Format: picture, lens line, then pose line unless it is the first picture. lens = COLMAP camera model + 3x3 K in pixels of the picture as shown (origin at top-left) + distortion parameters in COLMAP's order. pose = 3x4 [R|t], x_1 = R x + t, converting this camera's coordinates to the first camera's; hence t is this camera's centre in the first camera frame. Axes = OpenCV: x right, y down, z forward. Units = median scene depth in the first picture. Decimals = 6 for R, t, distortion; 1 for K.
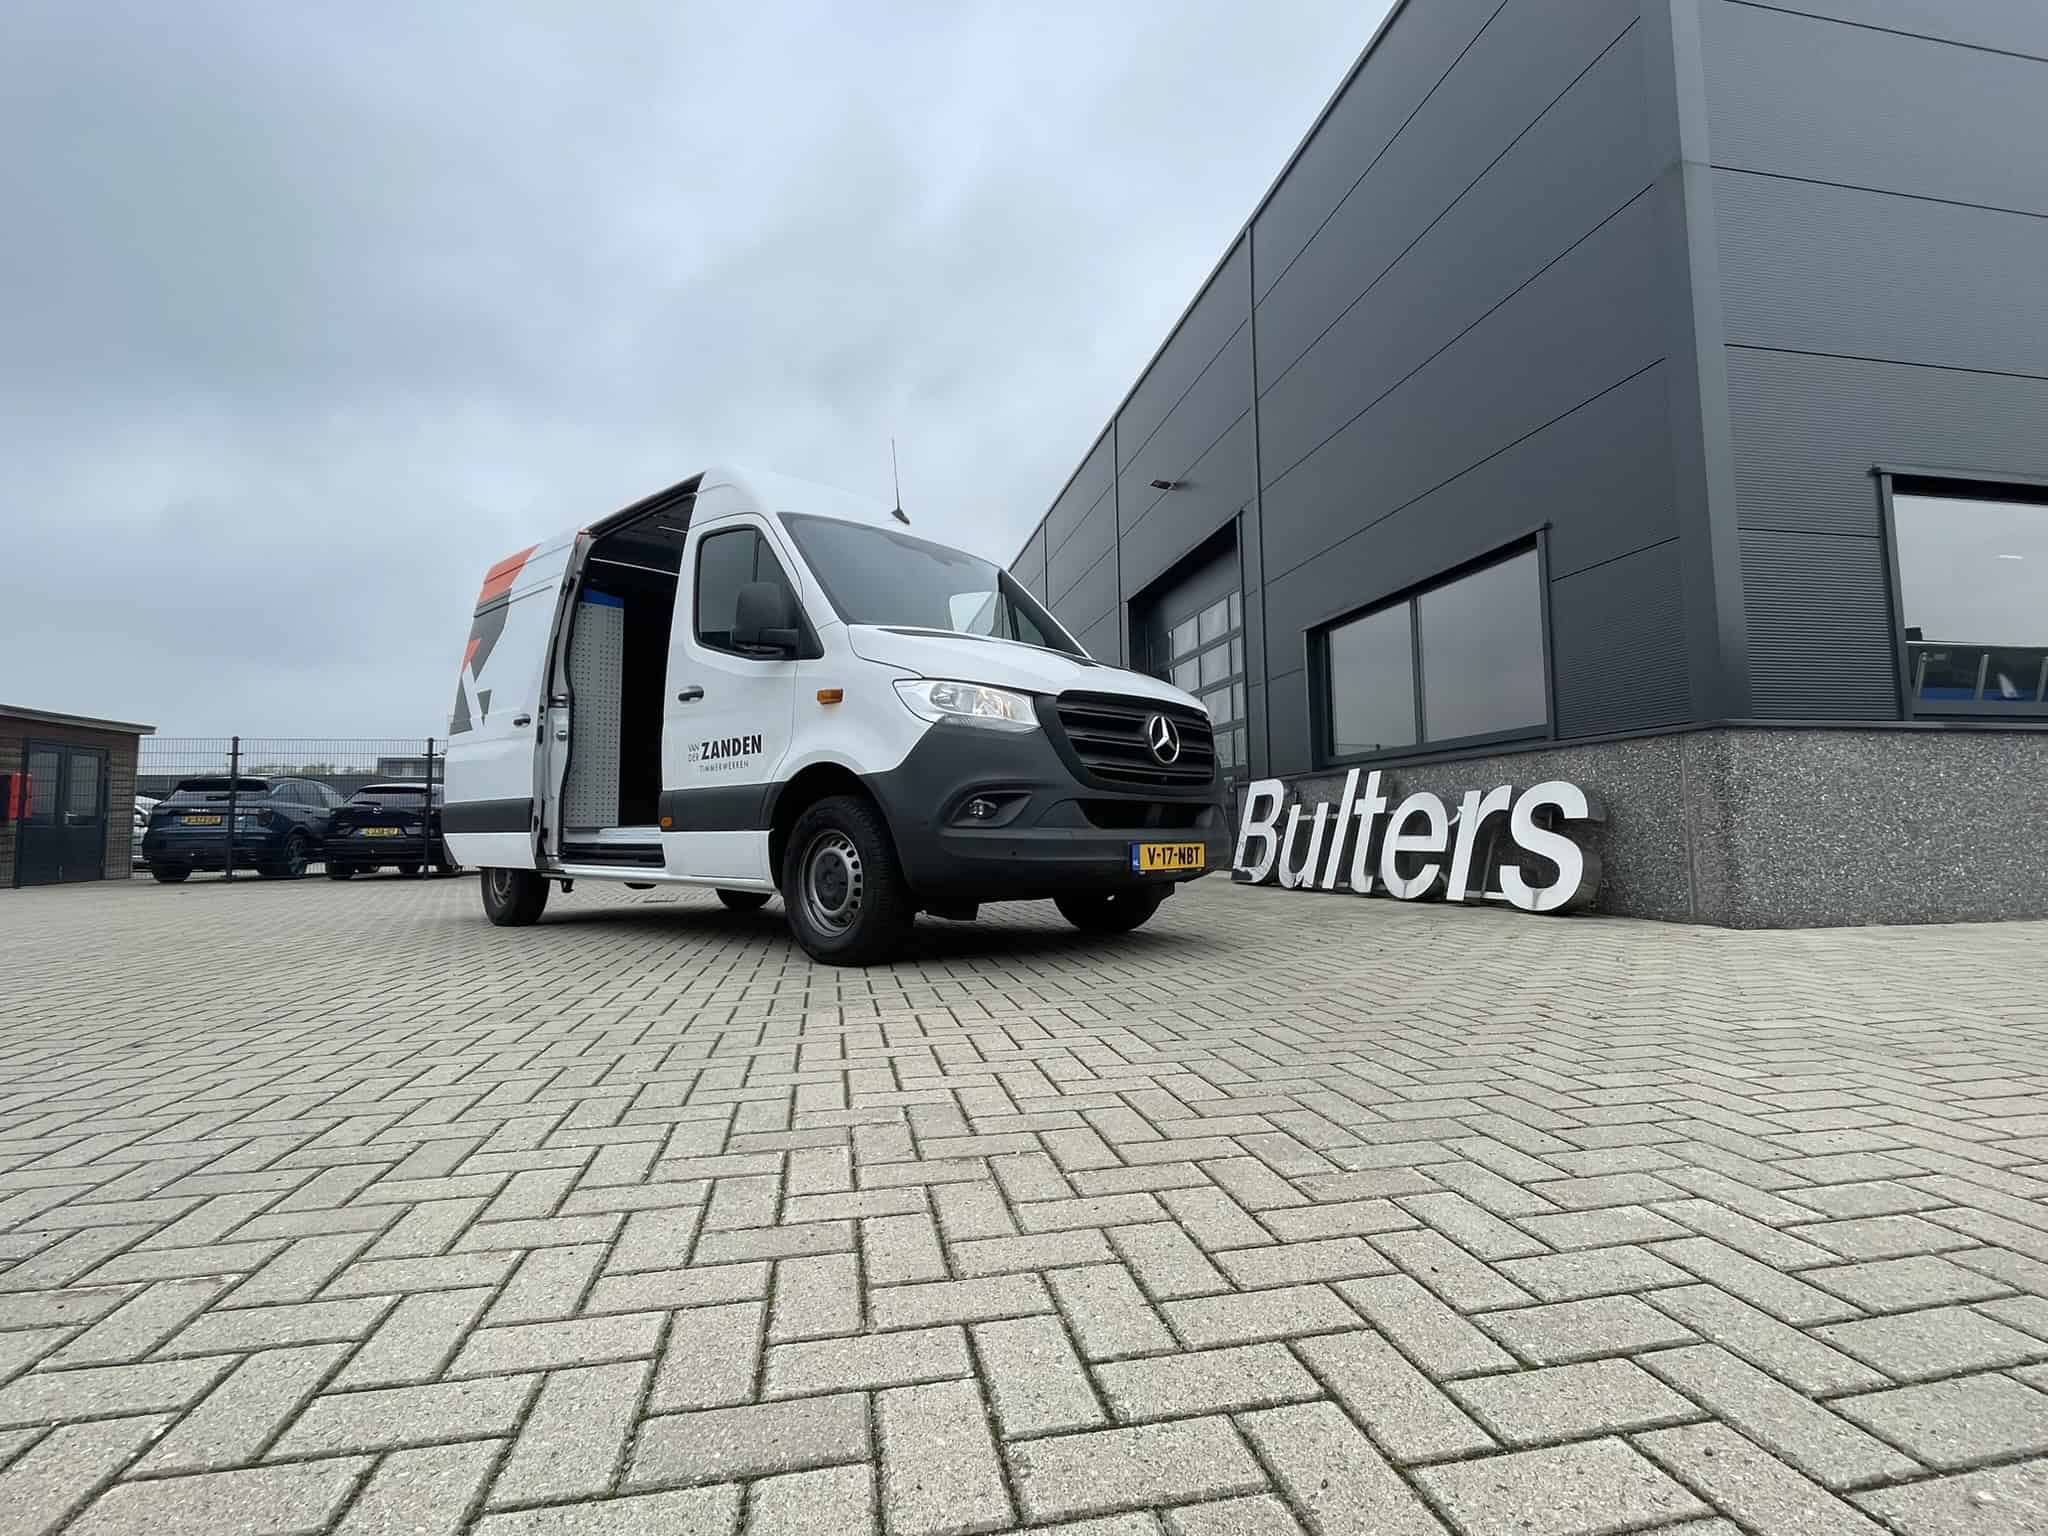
lens RADIAL K [[953.7, 0, 1024.0], [0, 953.7, 768.0], [0, 0, 1]] dist [-0.000743, -0.001160]
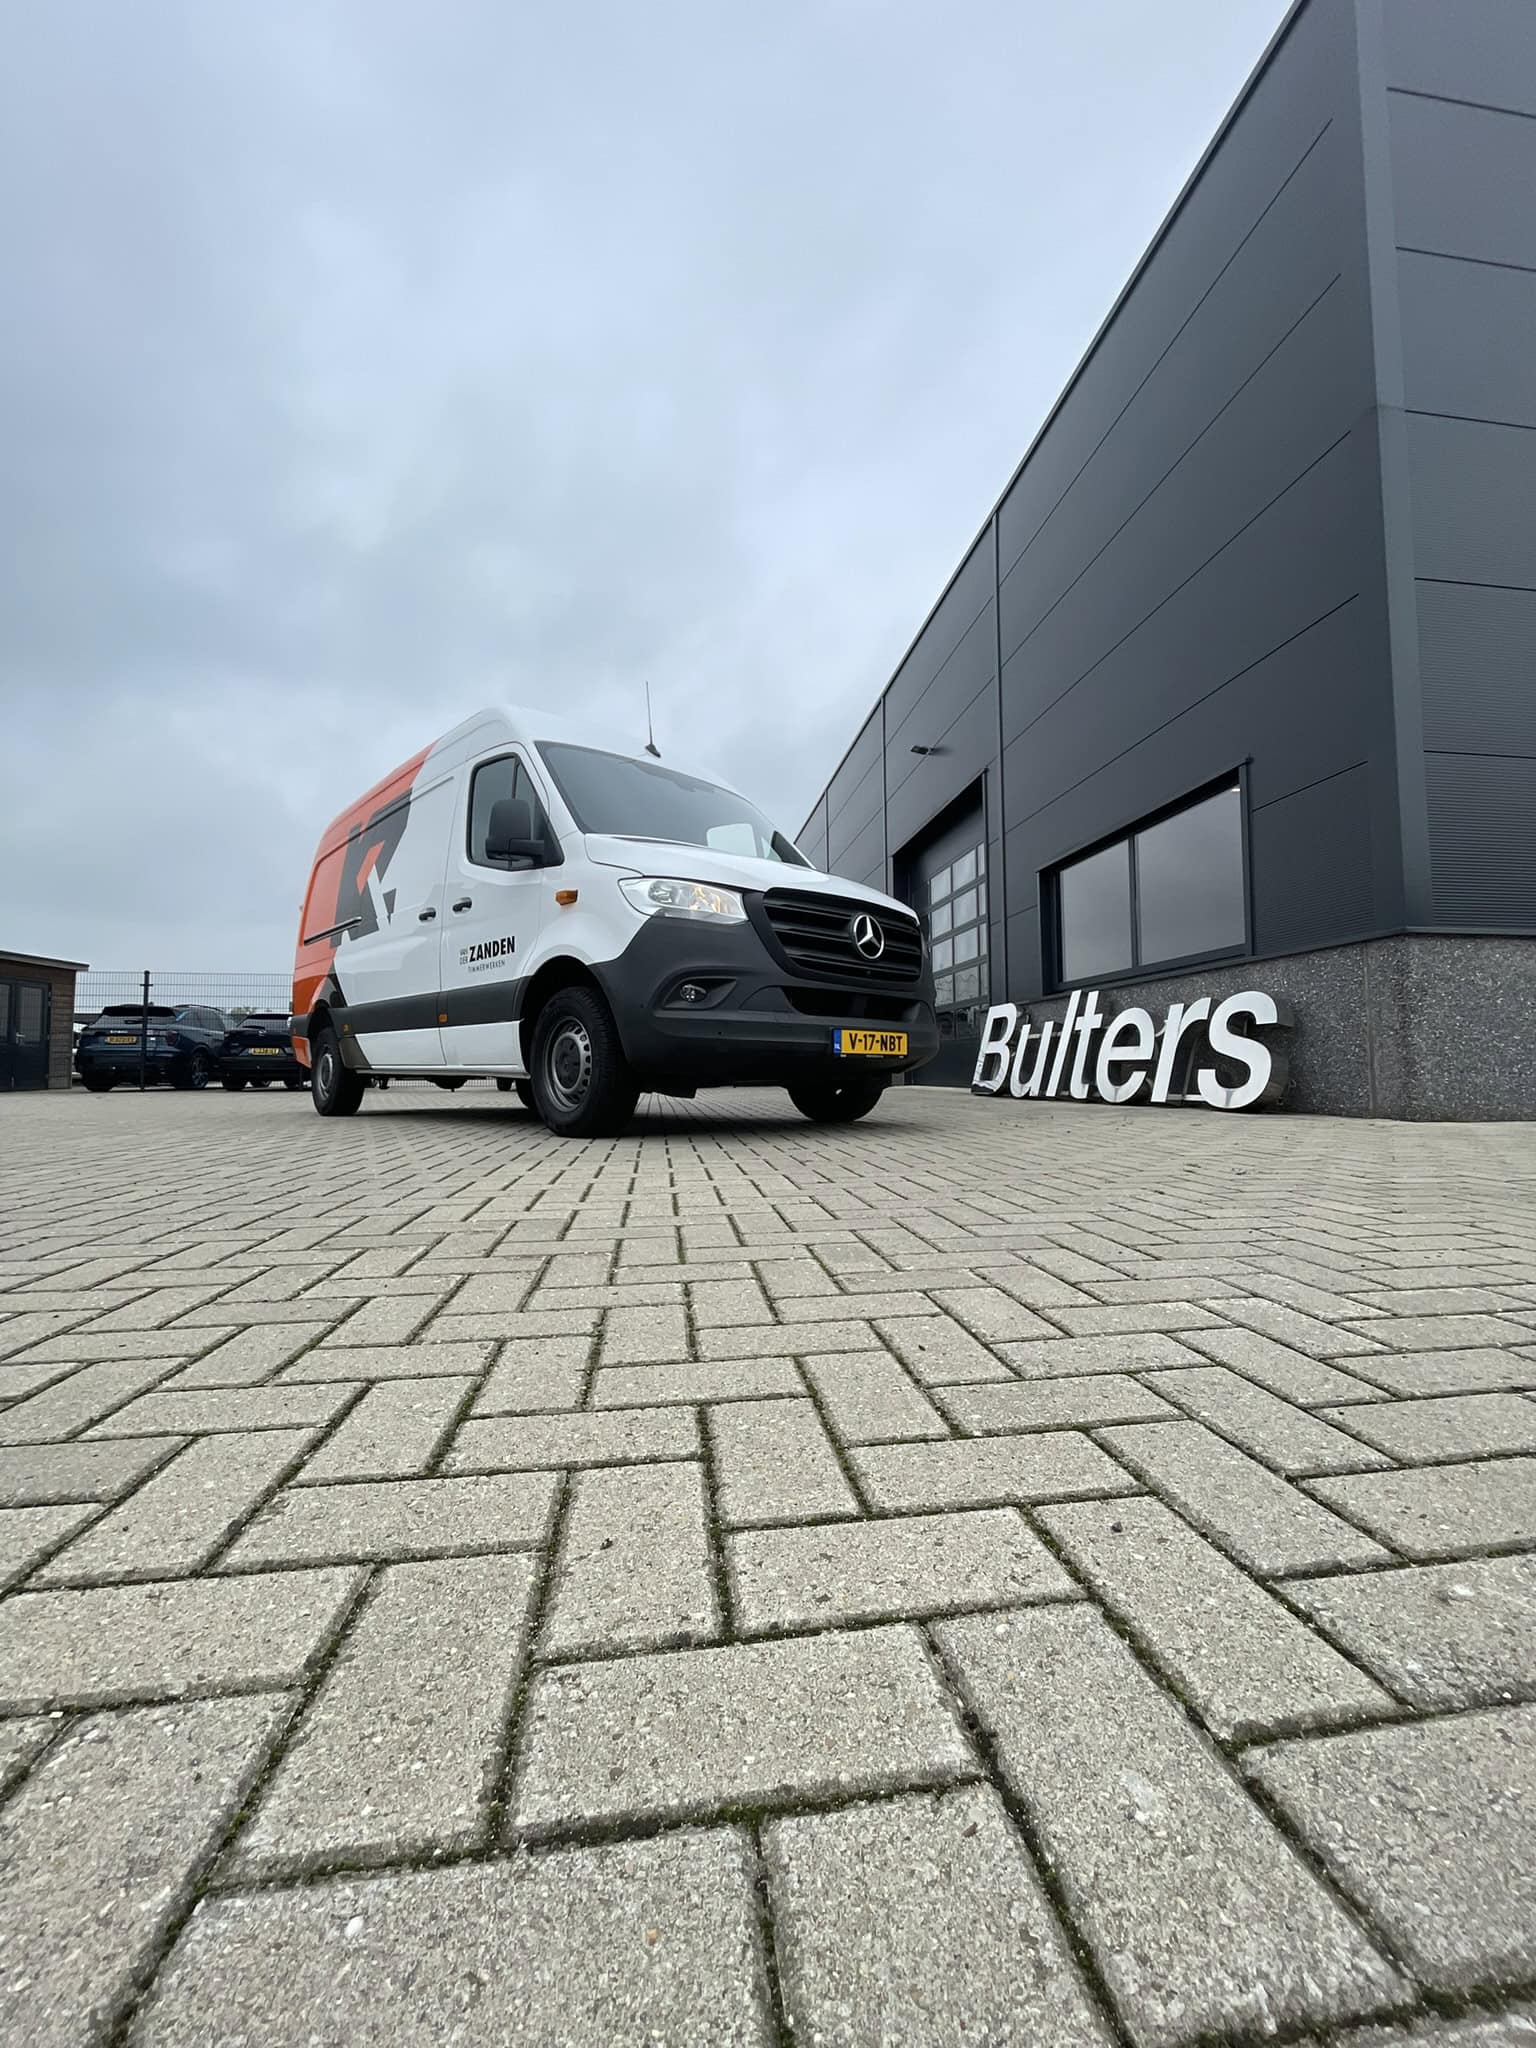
lens RADIAL K [[812.8, 0, 772.3], [0, 812.8, 1026.6], [0, 0, 1]] dist [-0.002866, -0.000508]
pose [[0.998721, 0.006180, -0.050190, 0.081984], [-0.005039, 0.999726, 0.022846, 0.051349], [0.050318, -0.022564, 0.998478, 0.057502]]
